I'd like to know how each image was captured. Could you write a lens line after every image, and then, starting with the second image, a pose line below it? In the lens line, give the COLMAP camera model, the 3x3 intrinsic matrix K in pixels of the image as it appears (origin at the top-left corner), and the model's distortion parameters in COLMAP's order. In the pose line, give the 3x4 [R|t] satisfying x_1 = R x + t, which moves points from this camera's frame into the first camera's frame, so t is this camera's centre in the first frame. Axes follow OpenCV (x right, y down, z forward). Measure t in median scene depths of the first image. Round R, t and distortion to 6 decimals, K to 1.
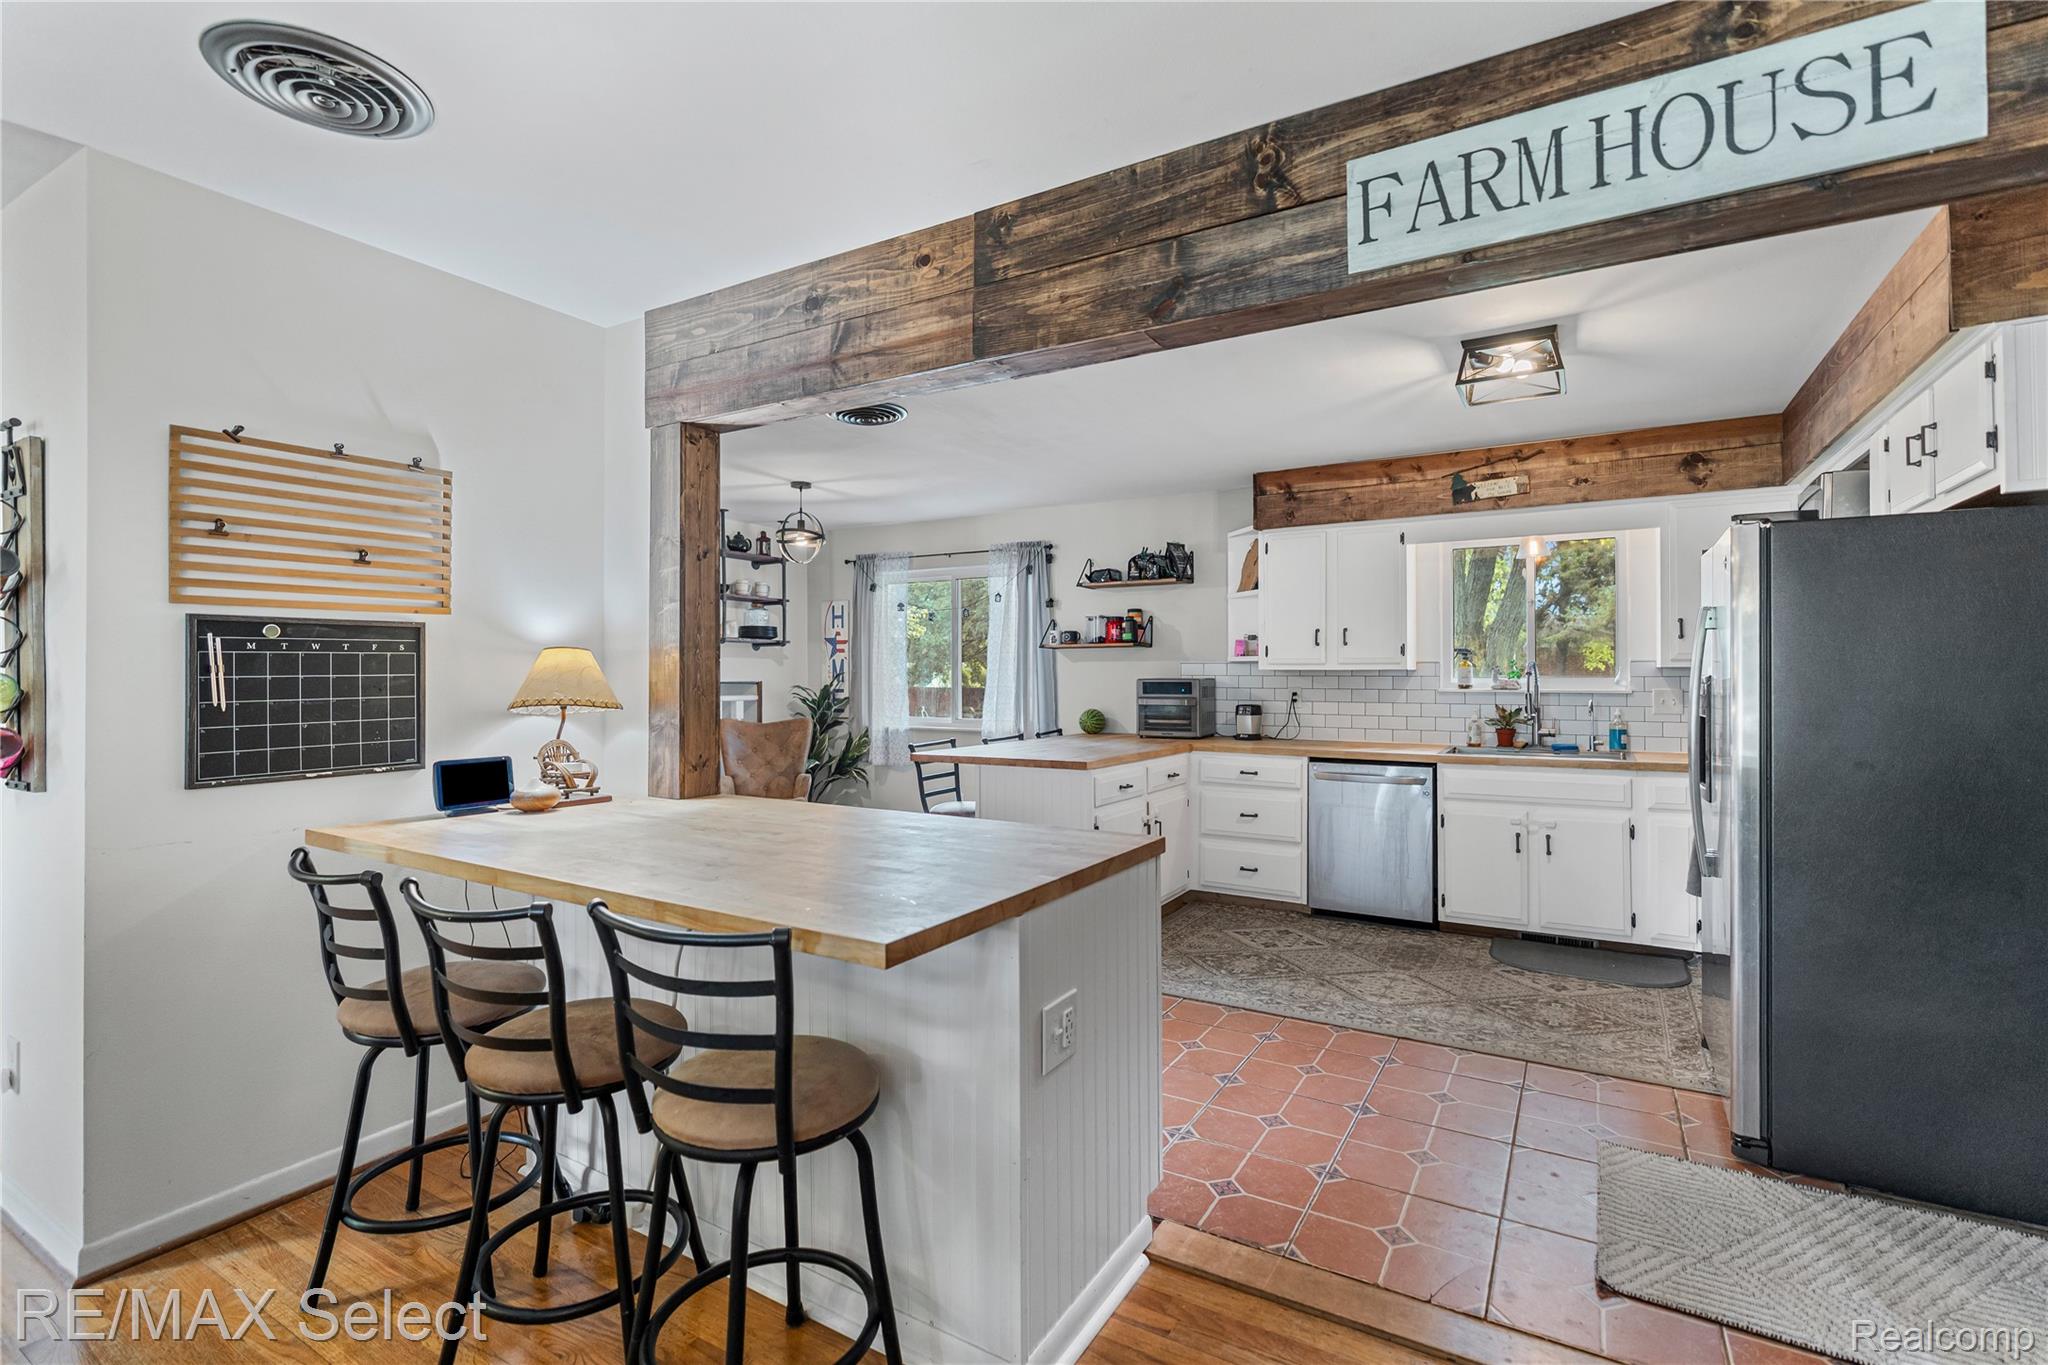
lens RADIAL K [[930.0, 0, 1050.2], [0, 930.0, 671.7], [0, 0, 1]] dist [-0.013654, 0.005370]
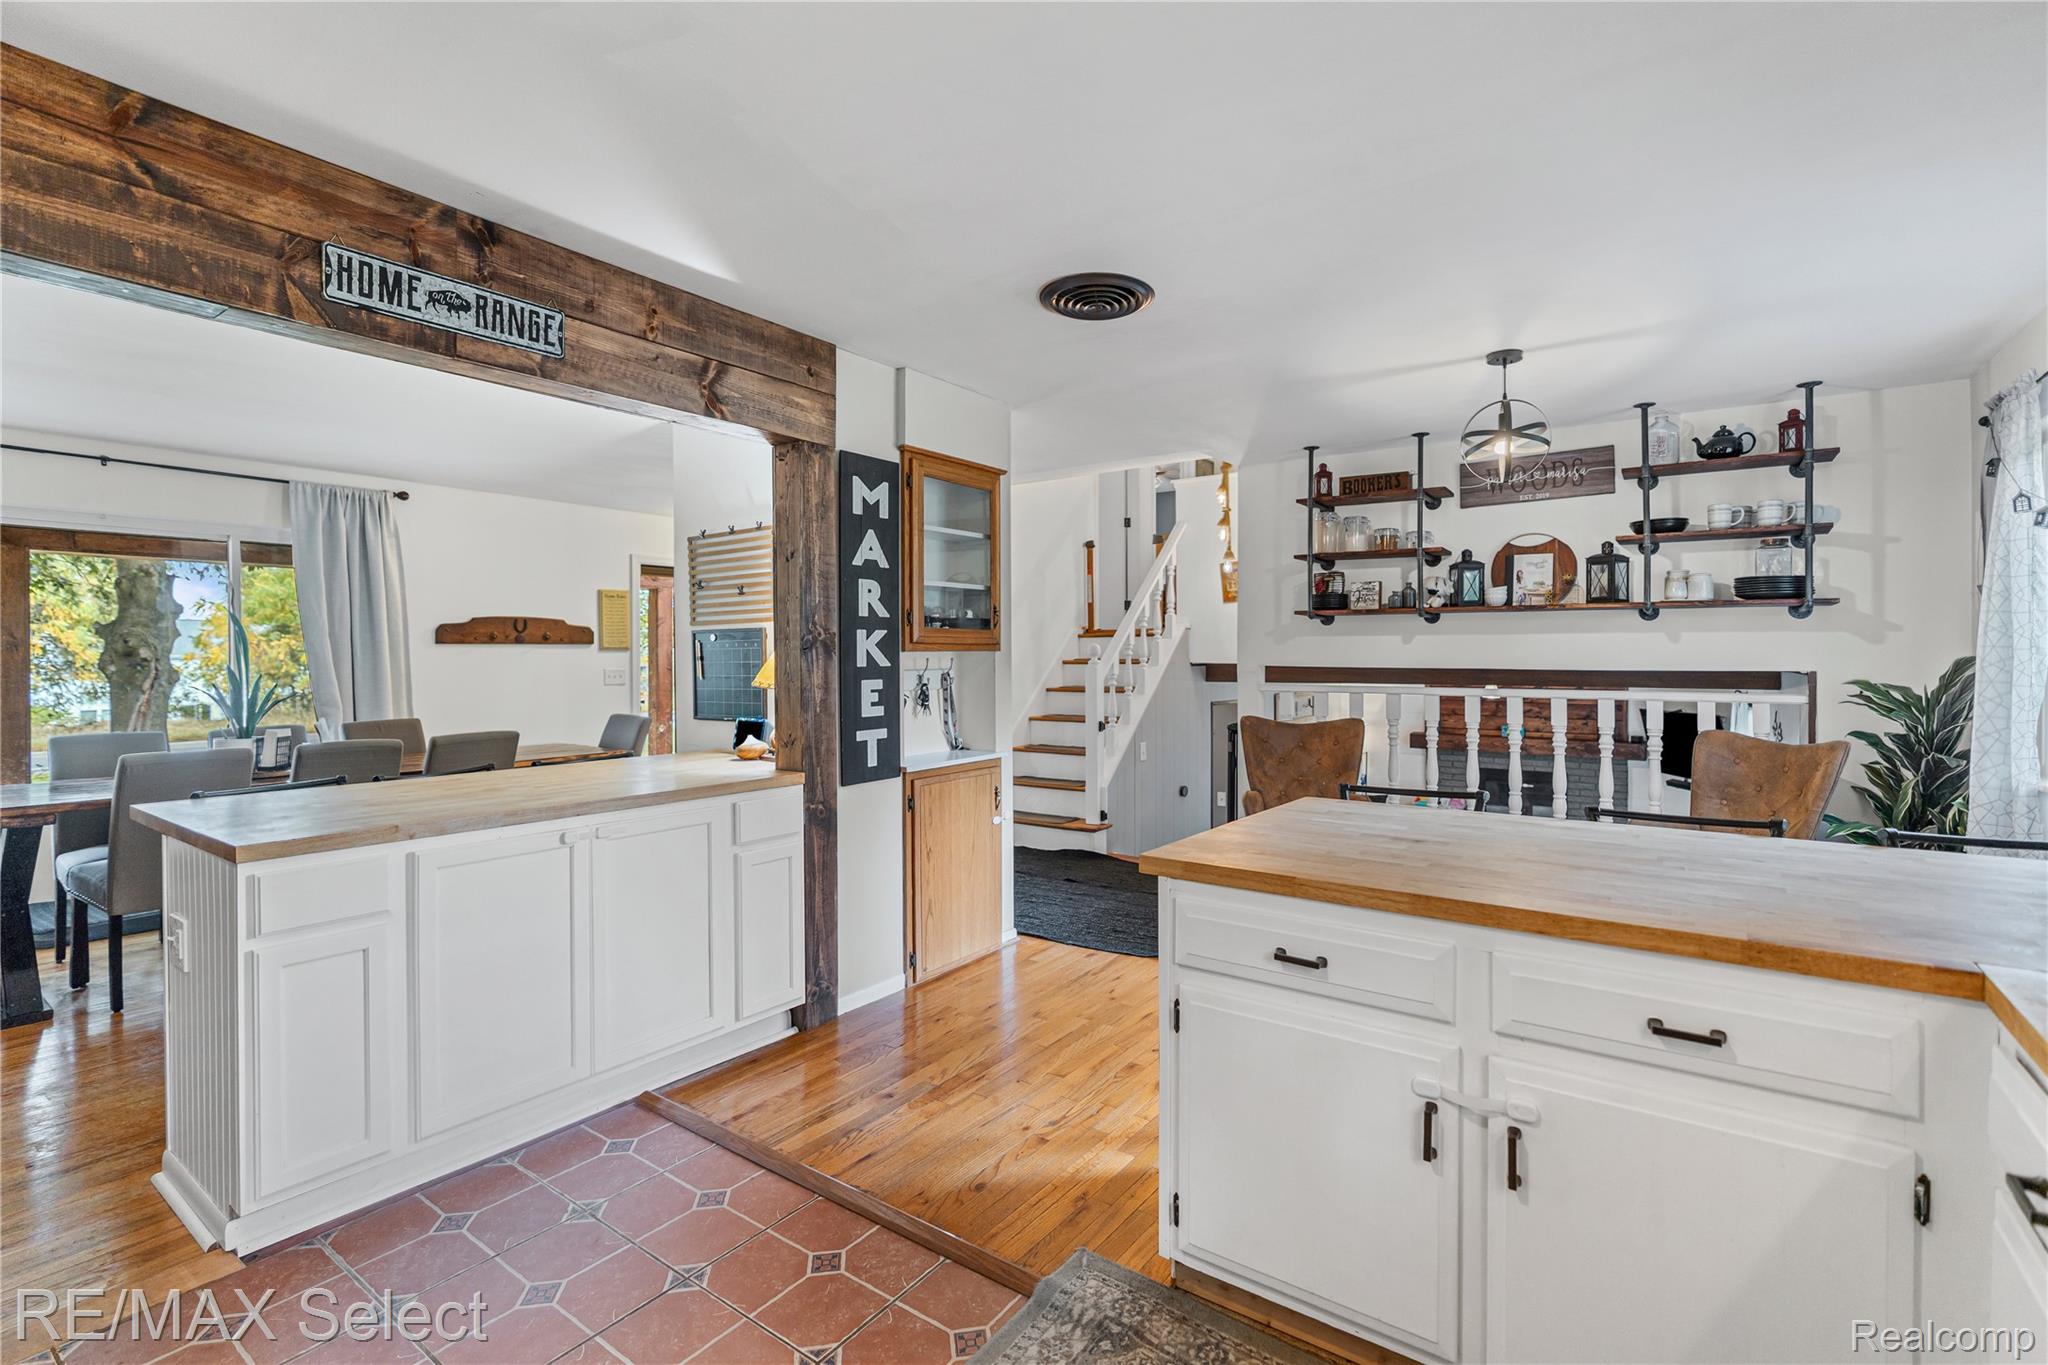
lens RADIAL K [[930.0, 0, 1042.4], [0, 930.0, 658.2], [0, 0, 1]] dist [-0.013654, 0.005370]
pose [[-0.089361, 0.003614, -0.995993, 0.470038], [0.004932, 0.999983, 0.003186, -0.003043], [0.995987, -0.004627, -0.089377, 0.918358]]
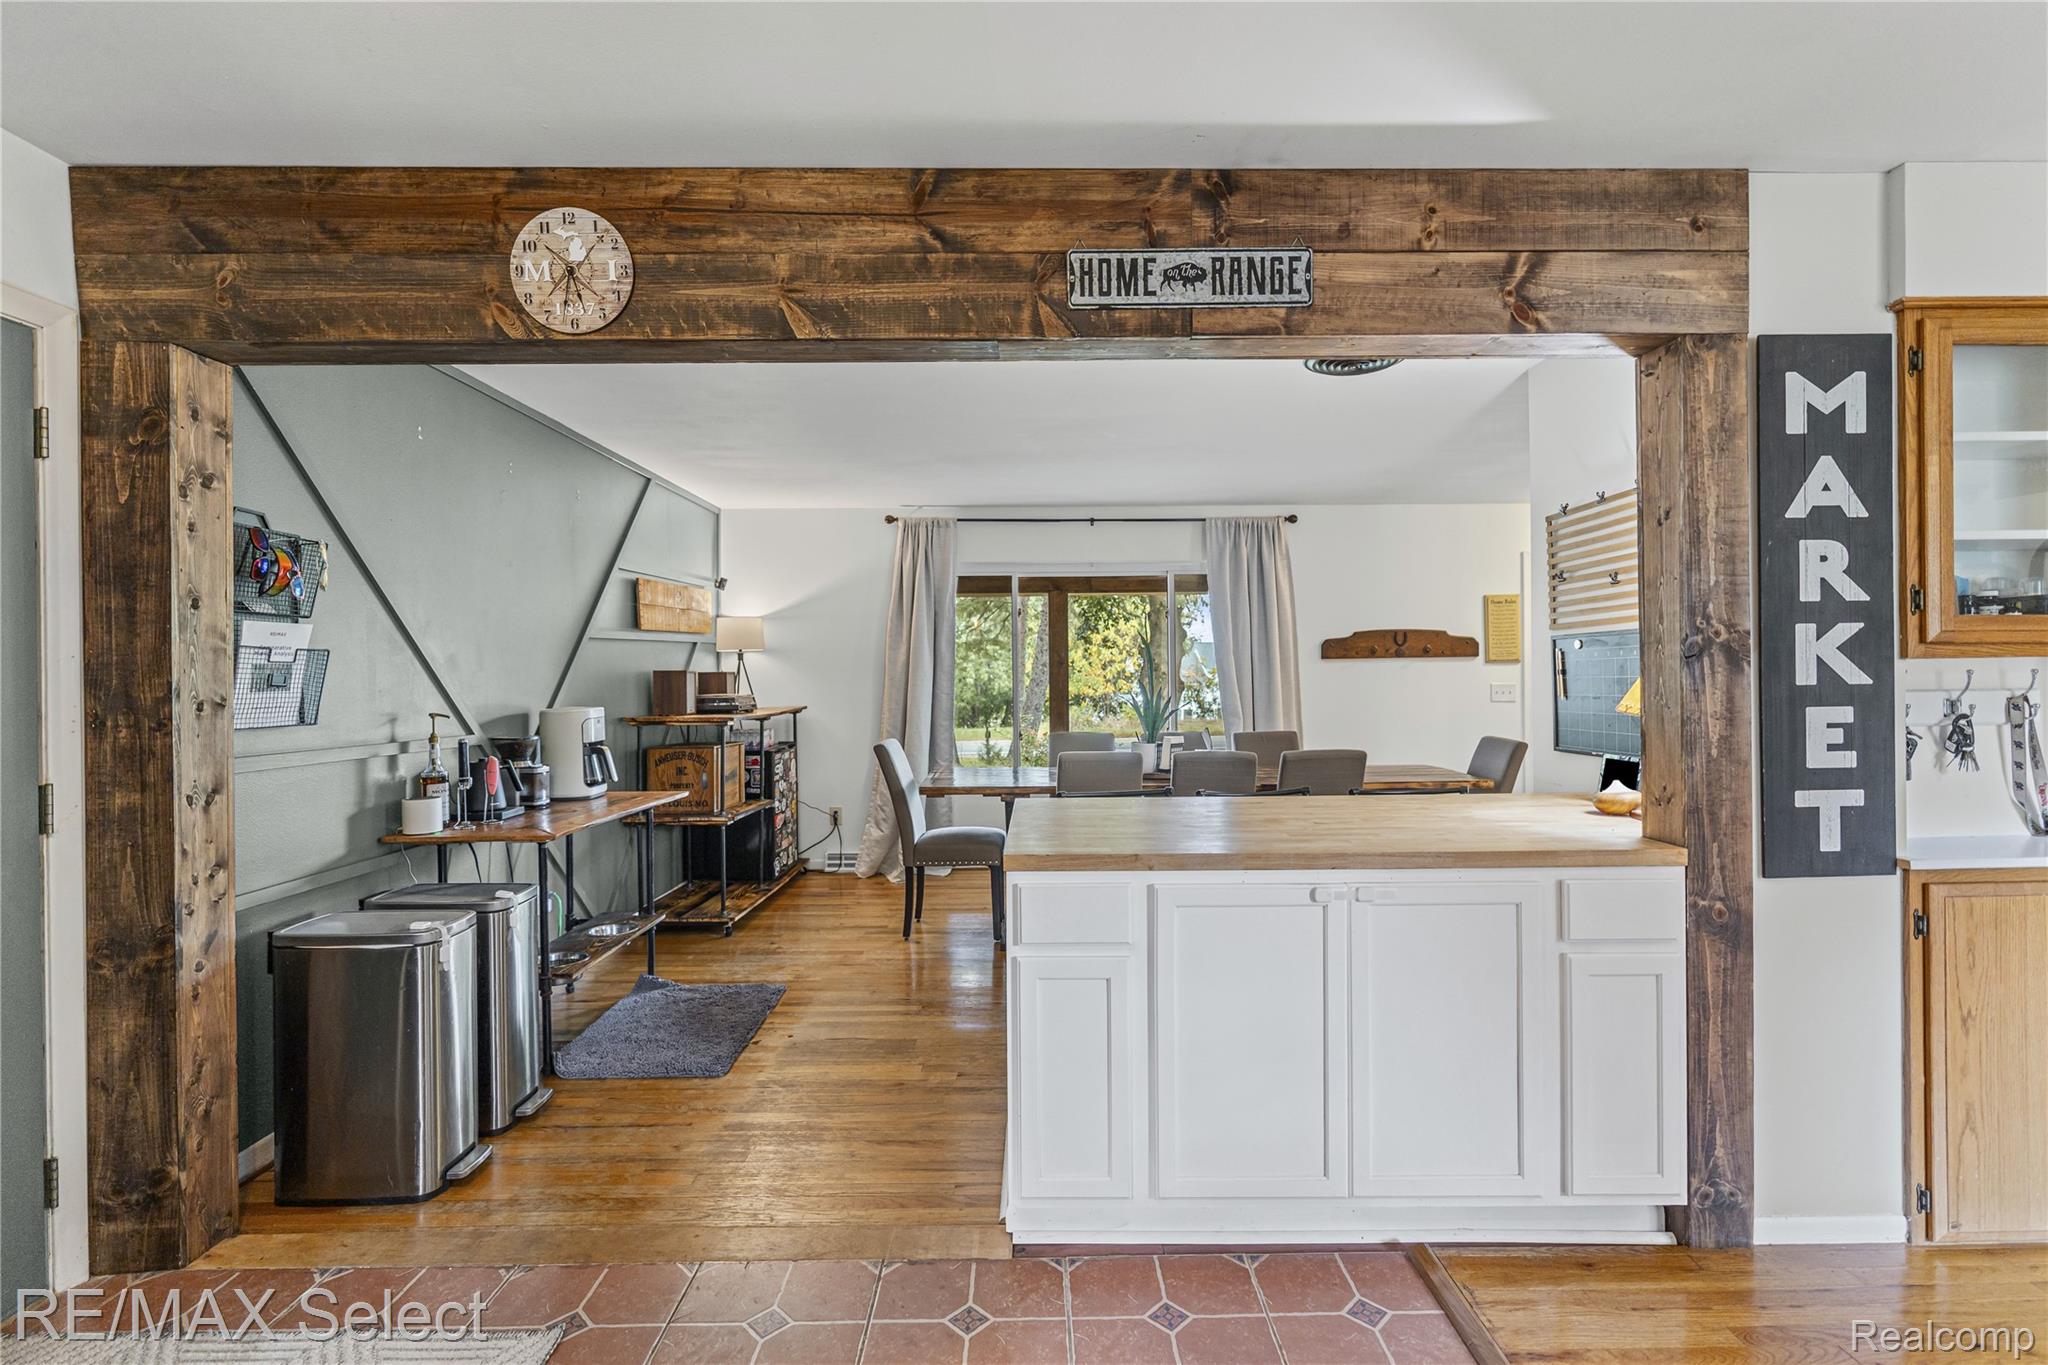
lens RADIAL K [[930.0, 0, 1035.8], [0, 930.0, 676.6], [0, 0, 1]] dist [-0.013654, 0.005370]
pose [[-0.861945, 0.009626, -0.506910, 0.283535], [0.010589, 0.999943, 0.000982, -0.002860], [0.506891, -0.004521, -0.861998, 0.903894]]
